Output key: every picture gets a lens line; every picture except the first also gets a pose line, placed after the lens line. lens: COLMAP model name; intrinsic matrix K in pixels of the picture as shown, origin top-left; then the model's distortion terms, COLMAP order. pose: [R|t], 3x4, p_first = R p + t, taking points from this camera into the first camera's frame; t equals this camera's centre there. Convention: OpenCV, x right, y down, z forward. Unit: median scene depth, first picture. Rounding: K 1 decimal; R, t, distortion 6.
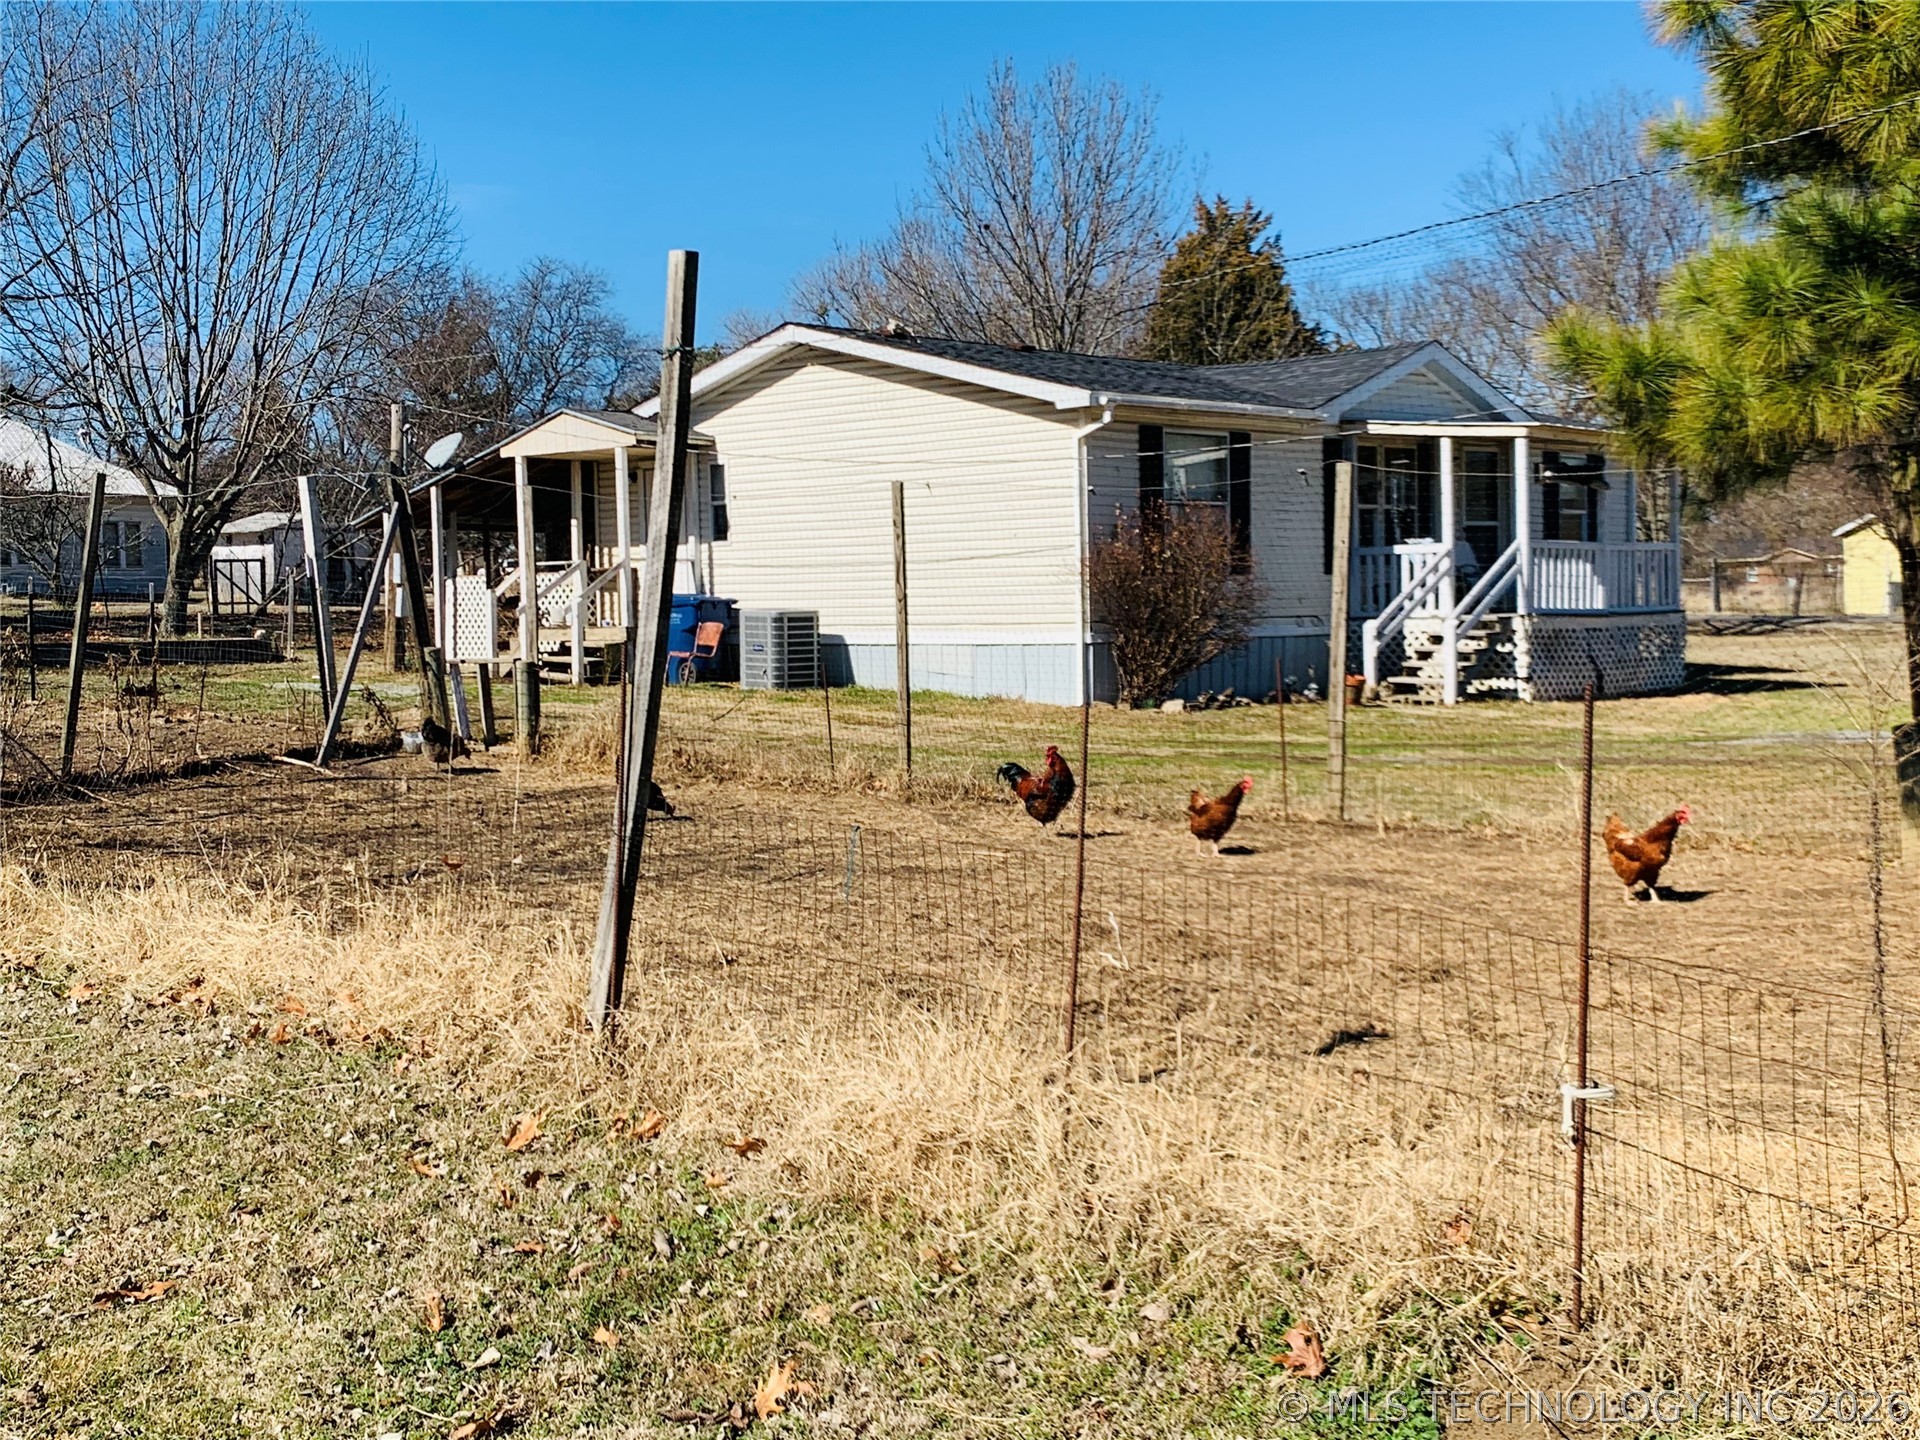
lens RADIAL K [[2344.4, 0, 960.0], [0, 2344.4, 720.0], [0, 0, 1]] dist [0.243425, -0.753869]
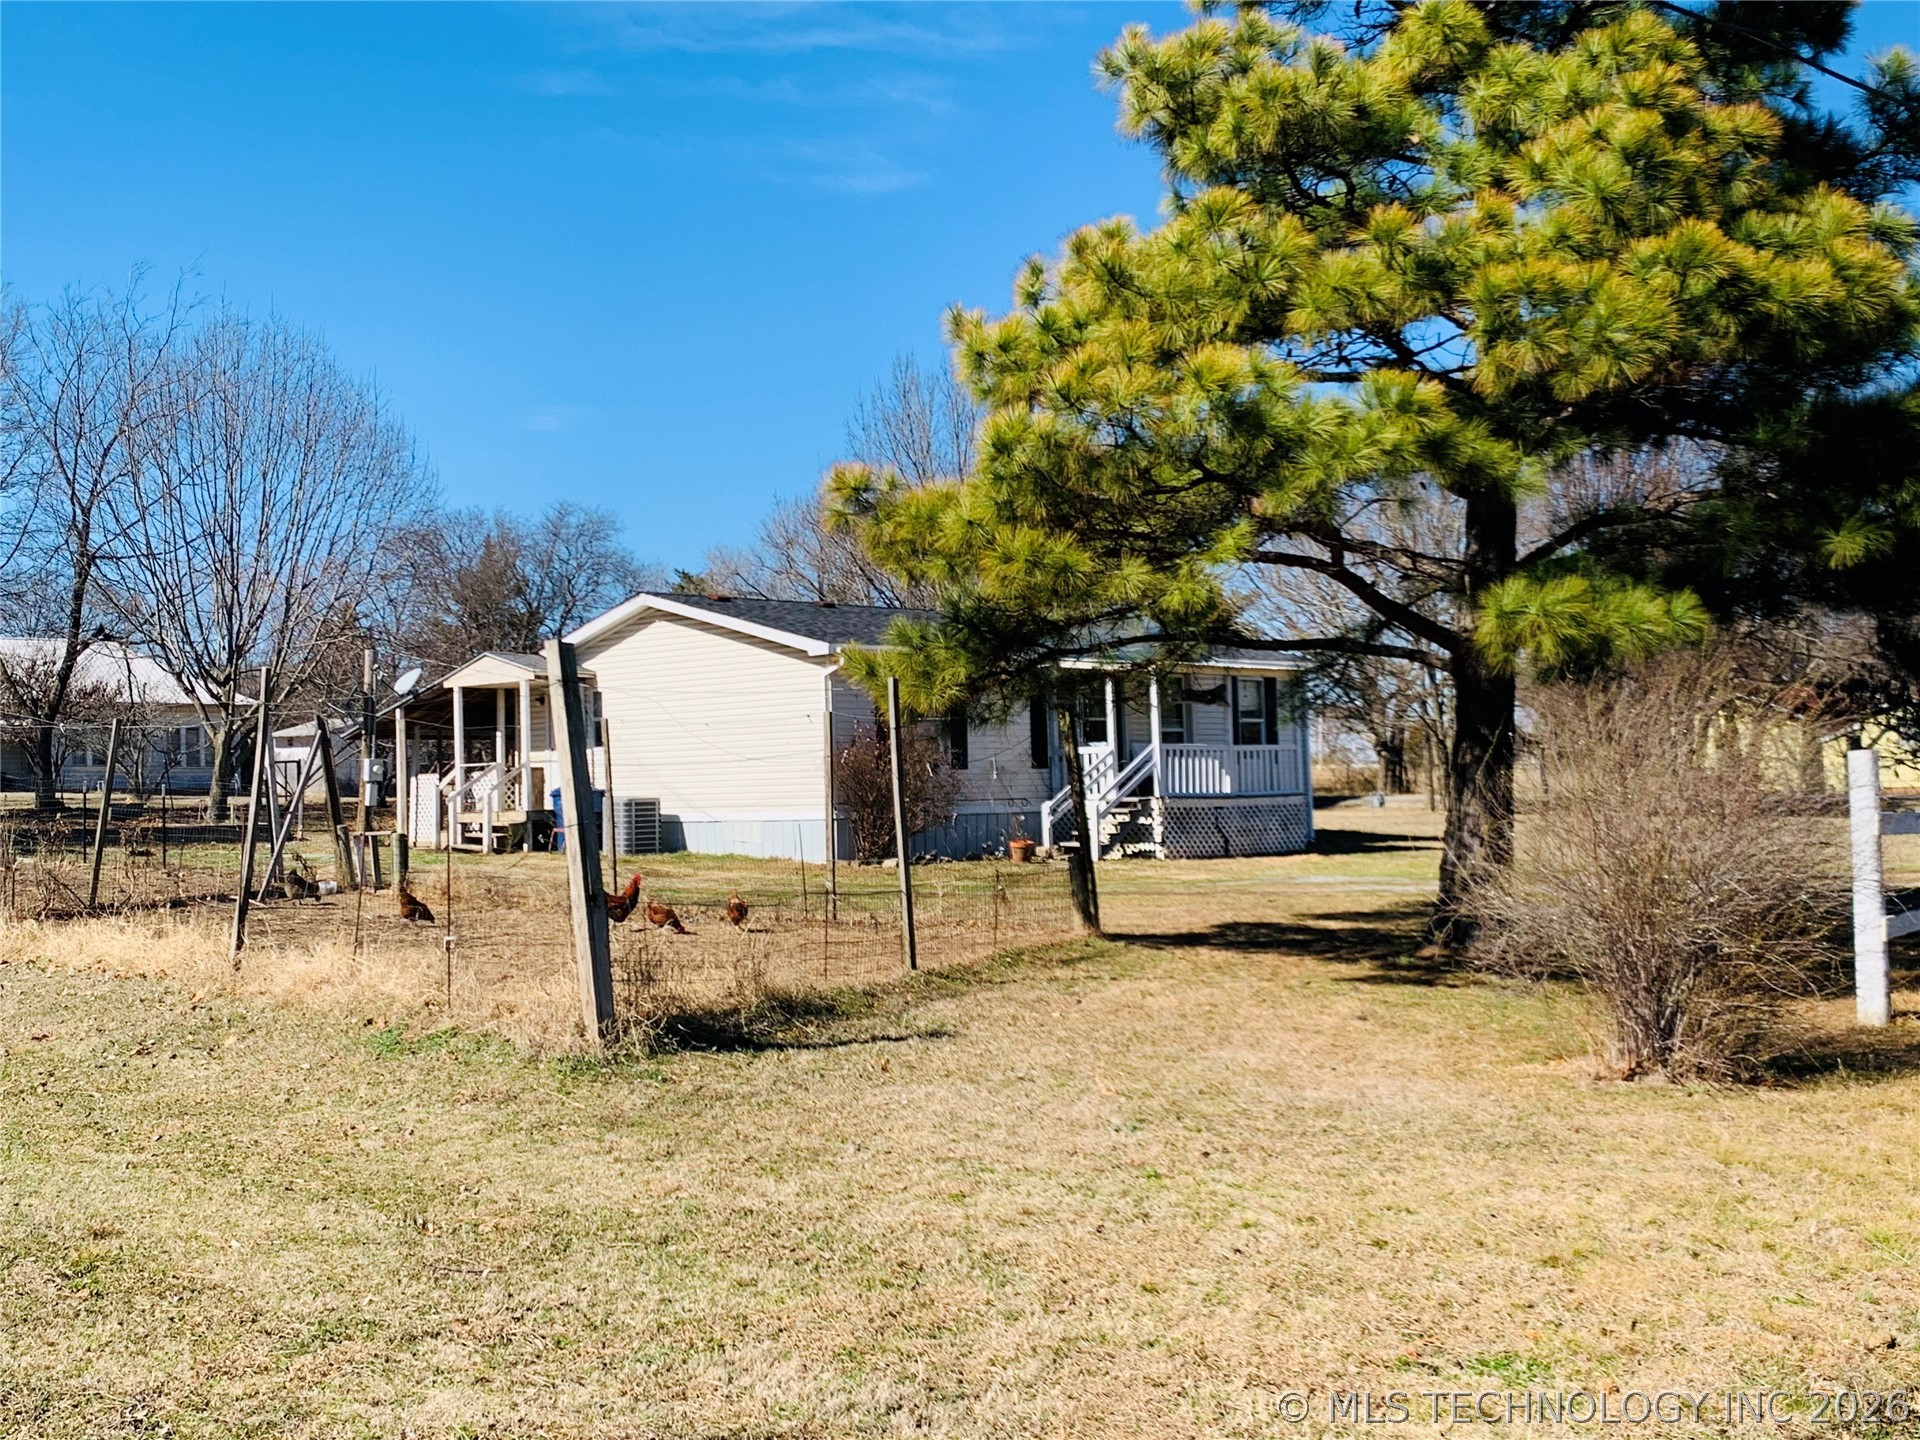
lens RADIAL K [[2096.1, 0, 960.0], [0, 2096.1, 720.0], [0, 0, 1]] dist [0.047546, -0.026588]
pose [[0.999961, -0.007784, 0.004137, 0.108272], [0.008098, 0.996577, -0.082269, 0.010592], [-0.003483, 0.082299, 0.996602, -0.226103]]
